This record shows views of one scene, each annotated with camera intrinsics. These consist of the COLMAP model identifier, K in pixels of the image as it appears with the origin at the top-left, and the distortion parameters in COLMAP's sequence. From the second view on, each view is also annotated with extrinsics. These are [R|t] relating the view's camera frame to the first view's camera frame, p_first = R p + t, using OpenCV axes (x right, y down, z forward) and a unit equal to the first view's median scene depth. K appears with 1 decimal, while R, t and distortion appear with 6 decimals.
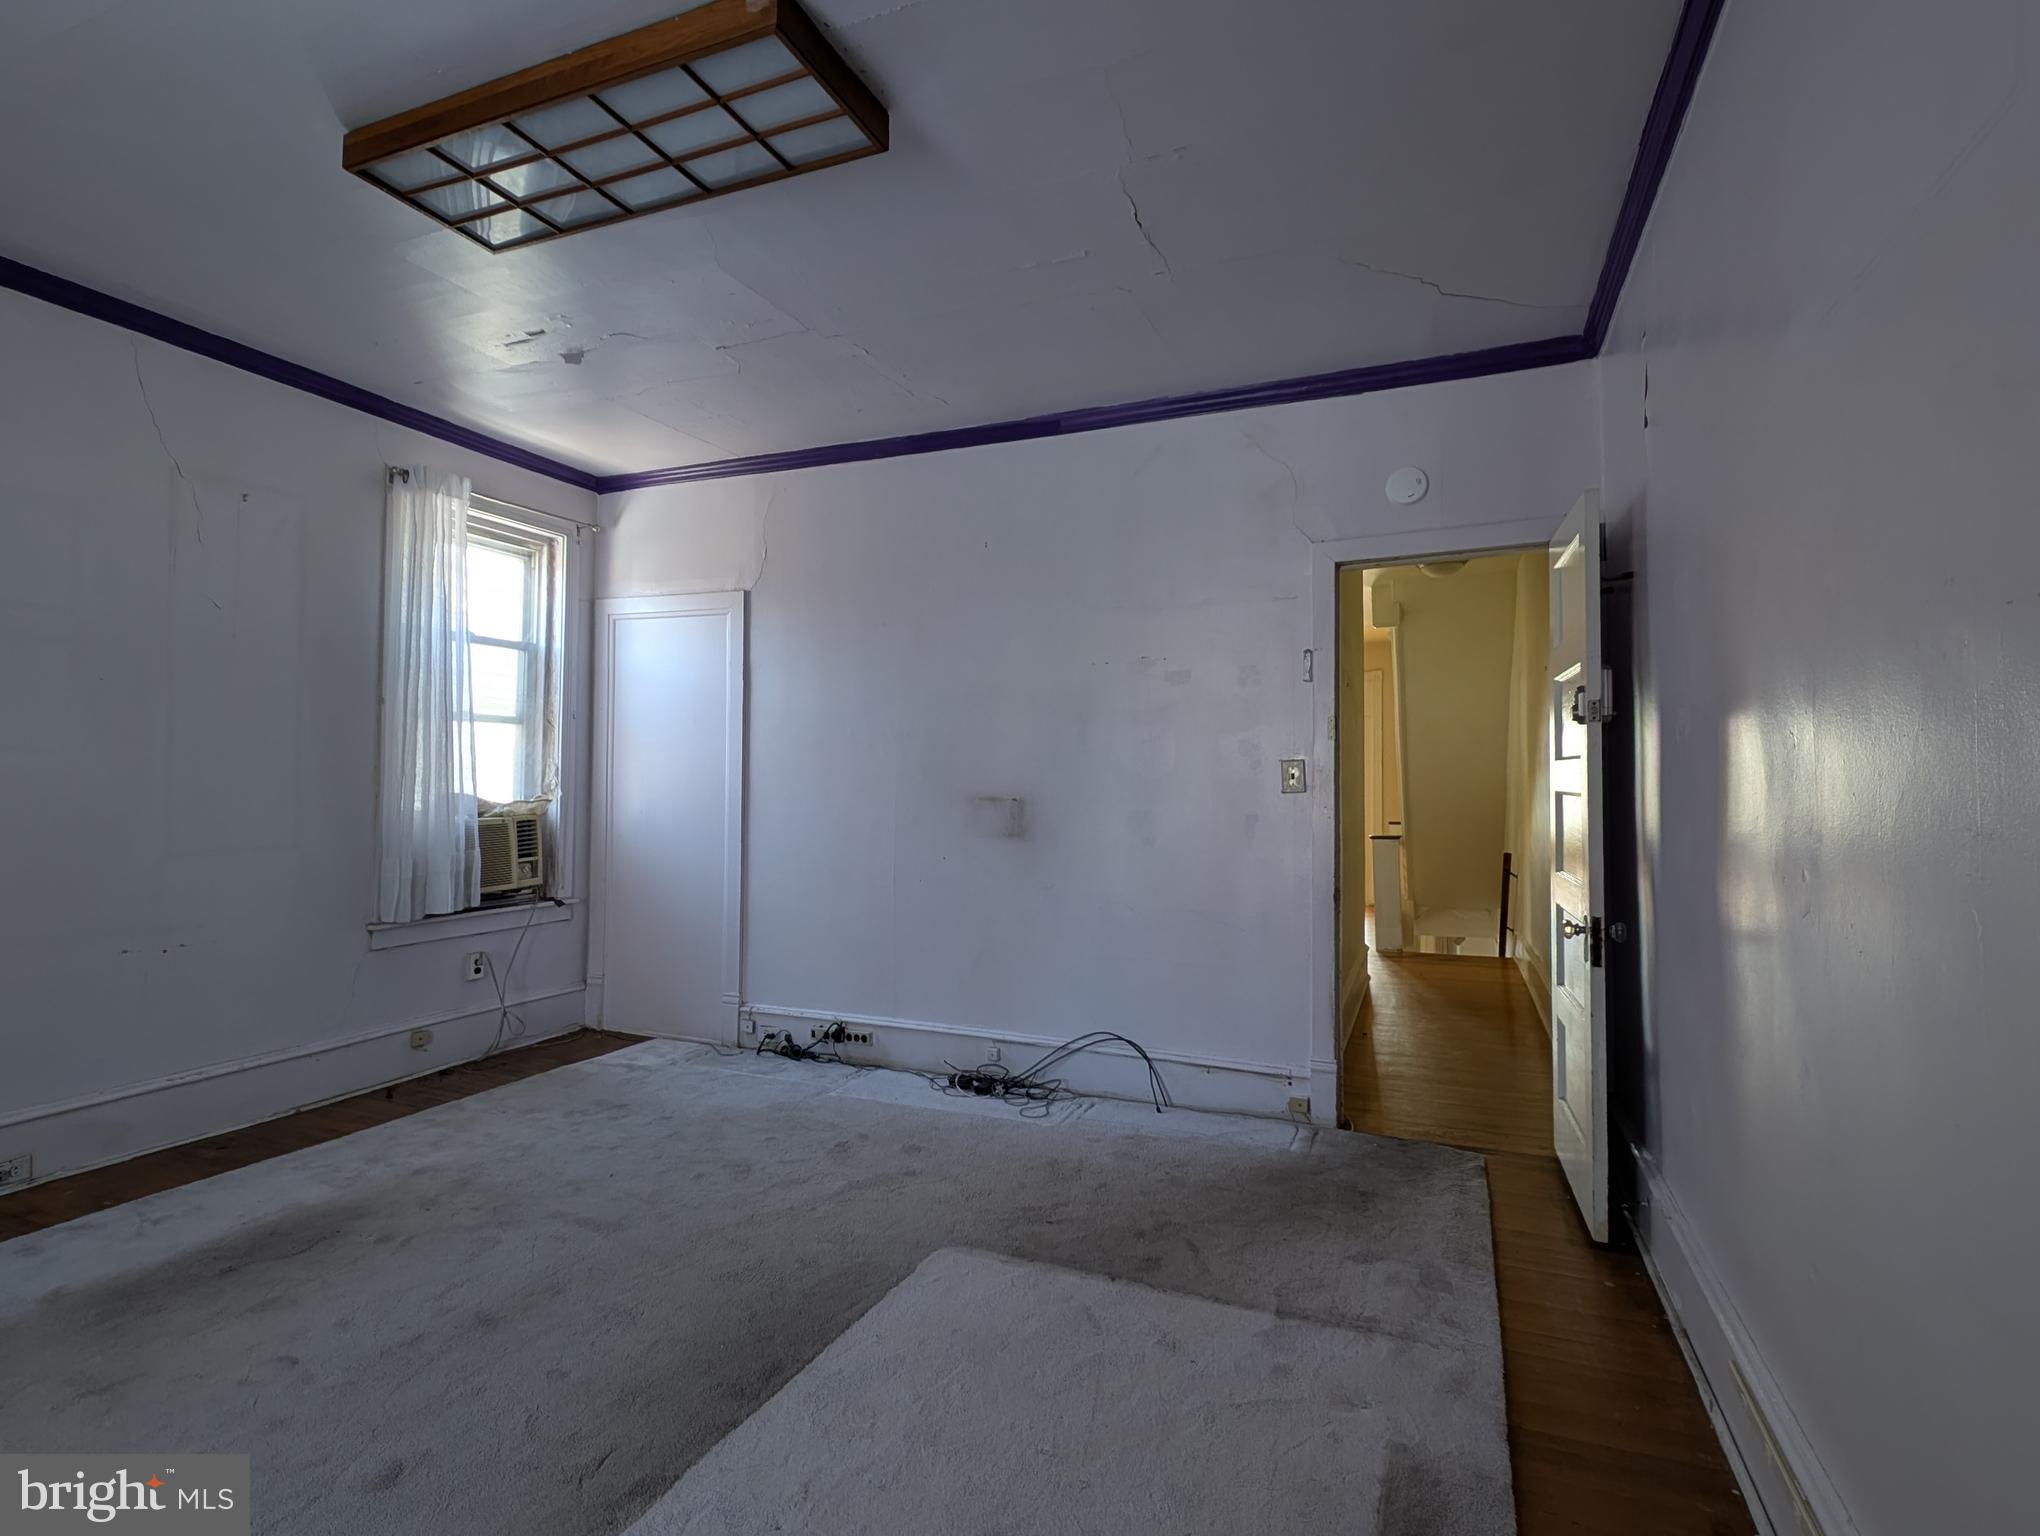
lens RADIAL K [[1003.5, 0, 1014.5], [0, 1003.5, 765.6], [0, 0, 1]] dist [0.007766, -0.003706]
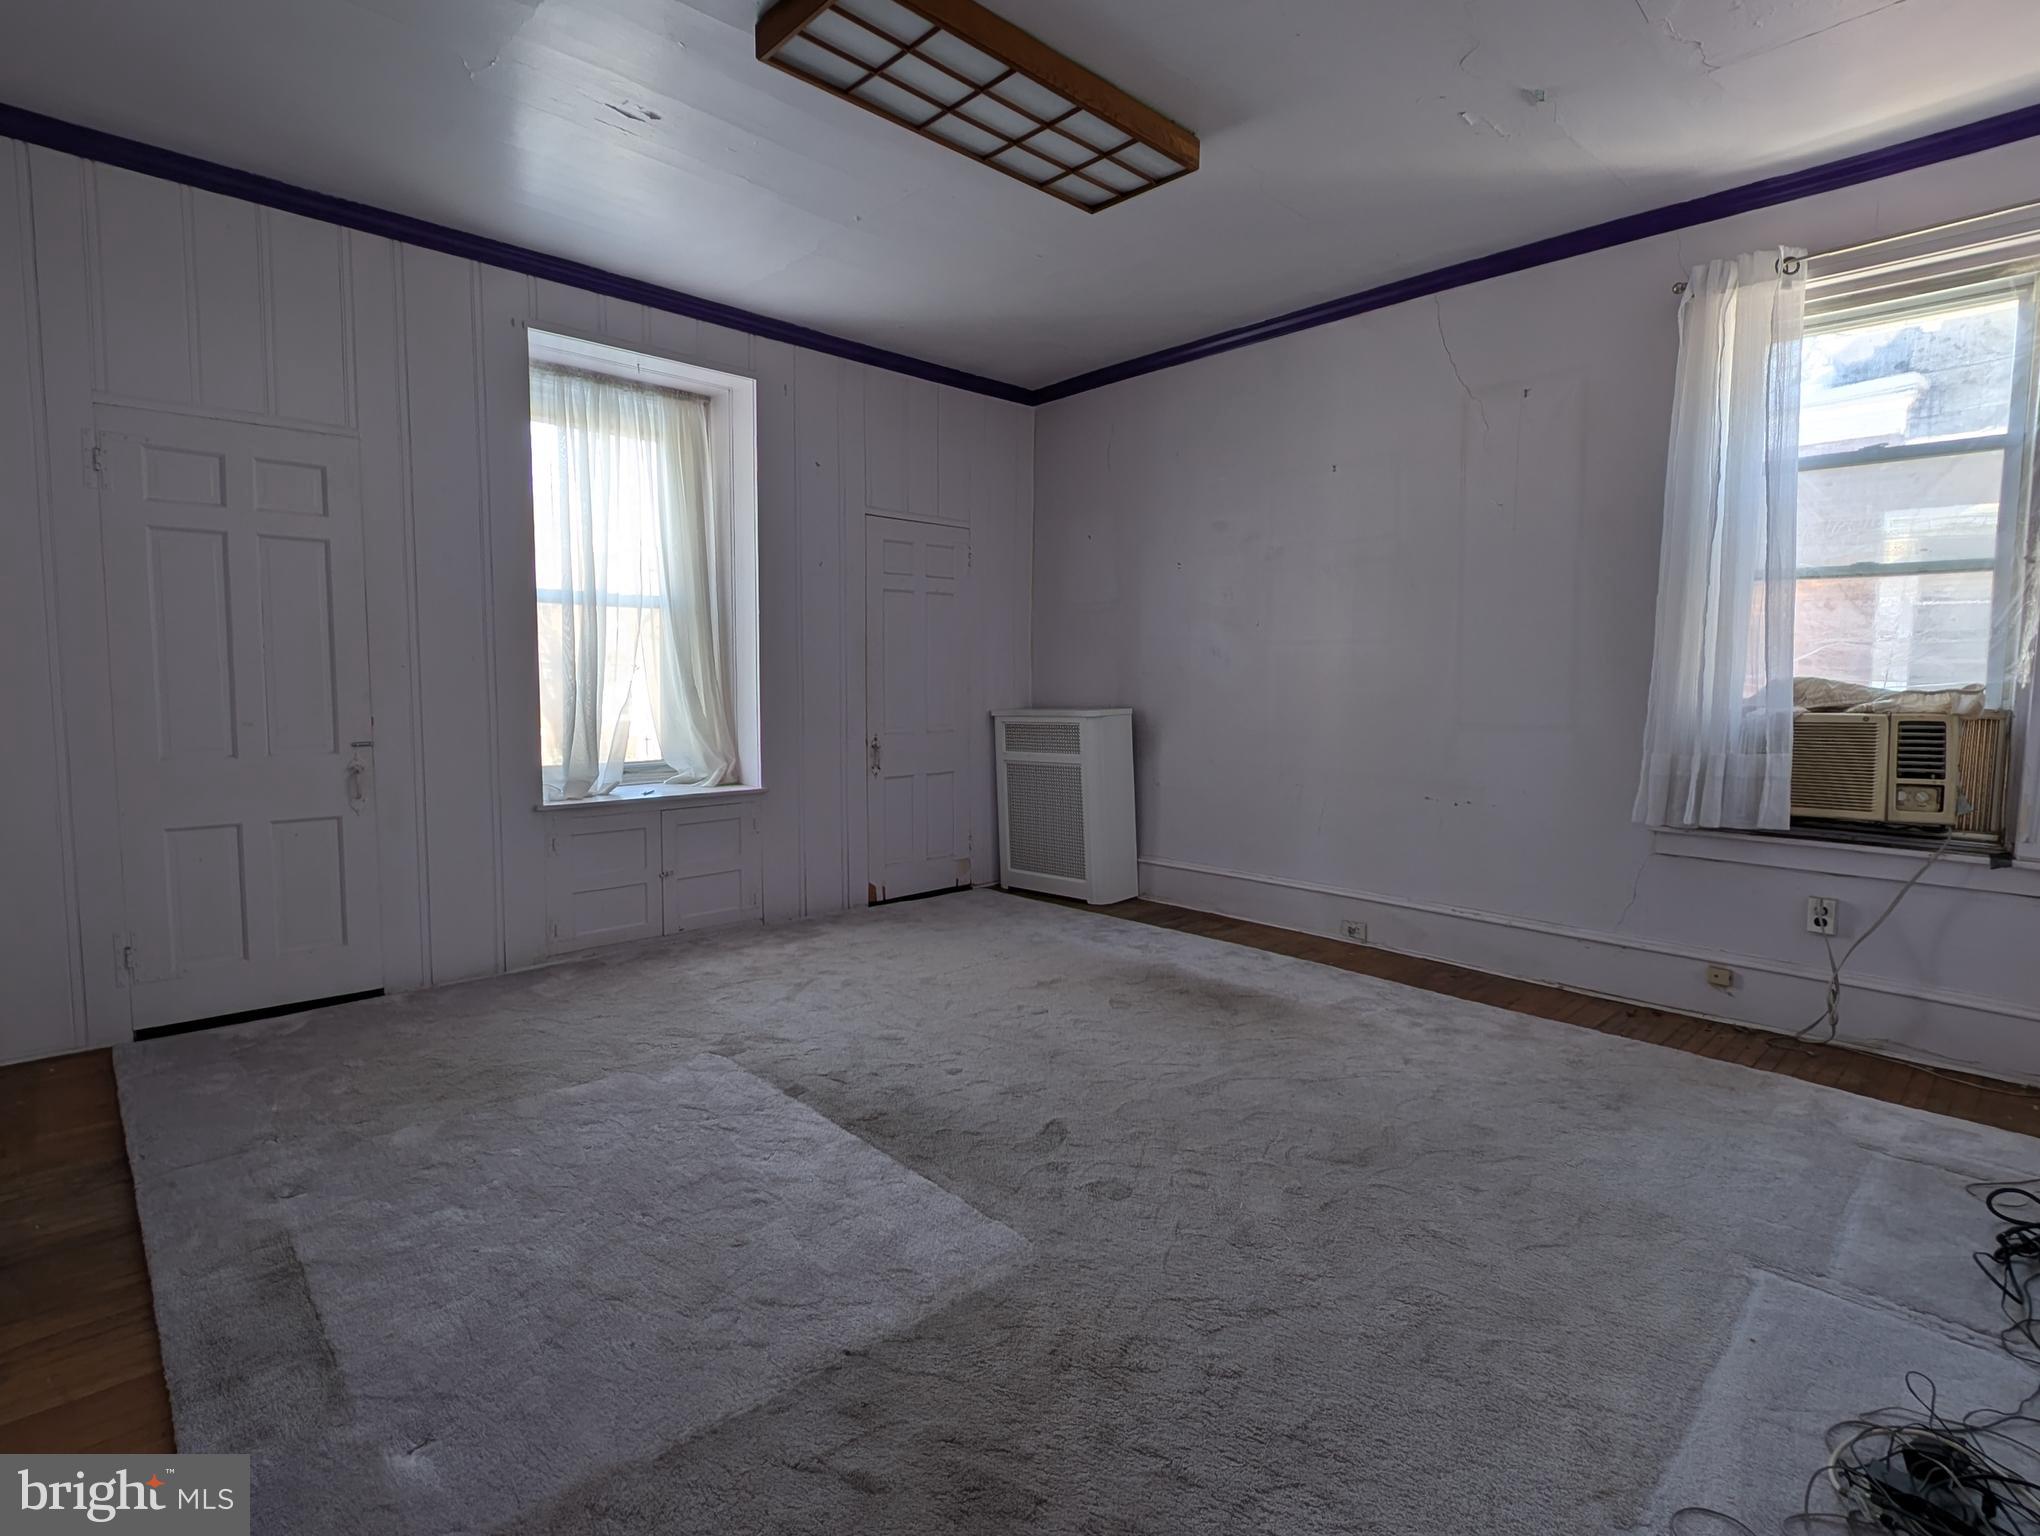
lens RADIAL K [[1003.5, 0, 1009.6], [0, 1003.5, 761.0], [0, 0, 1]] dist [0.007766, -0.003706]
pose [[-0.404676, 0.070661, -0.911726, 0.369613], [0.008348, 0.997254, 0.073584, 0.028973], [0.914422, 0.022167, -0.404155, 0.769910]]
